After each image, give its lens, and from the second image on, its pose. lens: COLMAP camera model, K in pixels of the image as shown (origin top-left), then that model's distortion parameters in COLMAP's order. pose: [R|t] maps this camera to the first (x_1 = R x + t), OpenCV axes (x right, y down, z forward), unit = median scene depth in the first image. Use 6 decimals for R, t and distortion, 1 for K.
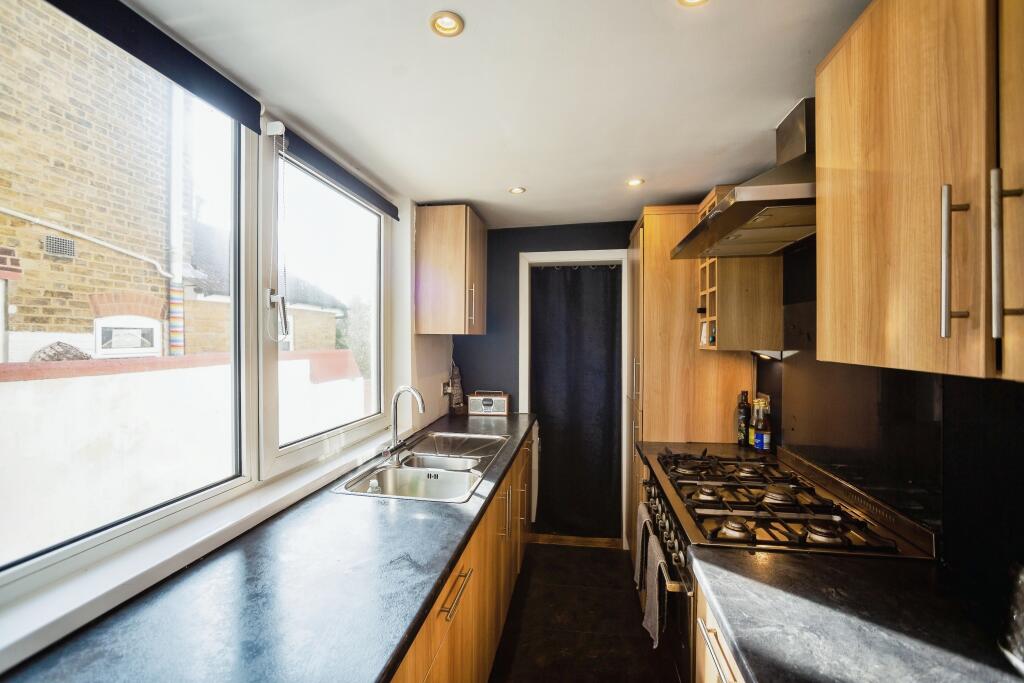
lens RADIAL K [[453.6, 0, 512.0], [0, 453.6, 341.5], [0, 0, 1]] dist [-0.002423, -0.000108]
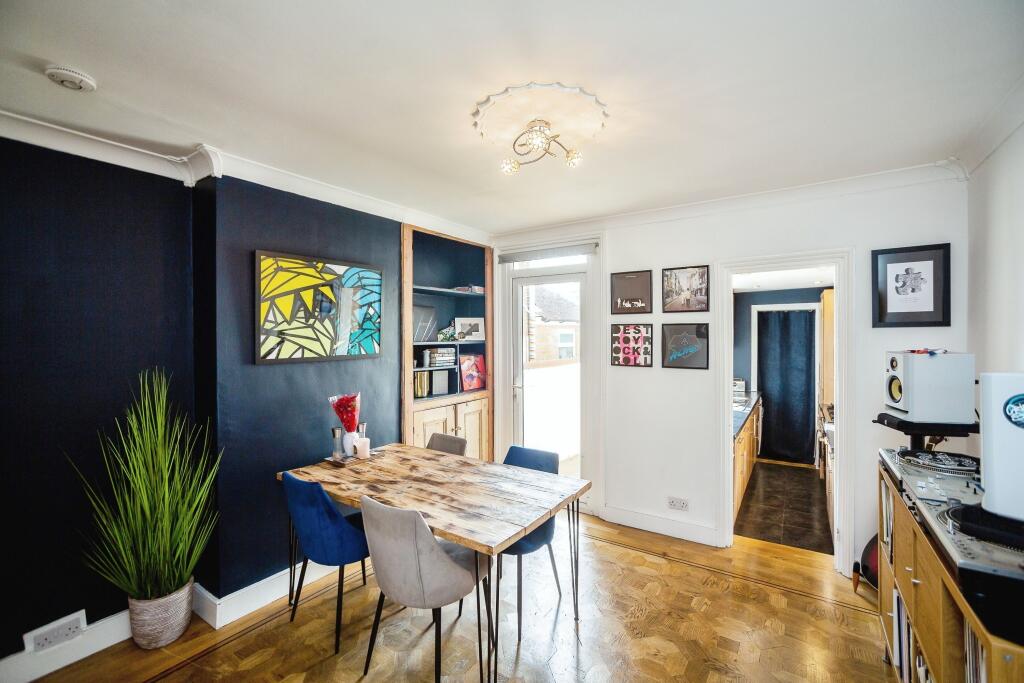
lens RADIAL K [[453.6, 0, 512.0], [0, 453.6, 341.5], [0, 0, 1]] dist [-0.002423, -0.000108]
pose [[0.915800, 0.002078, -0.401628, -0.133171], [-0.000444, 0.999991, 0.004161, -0.052358], [0.401633, -0.003633, 0.915793, -1.080489]]
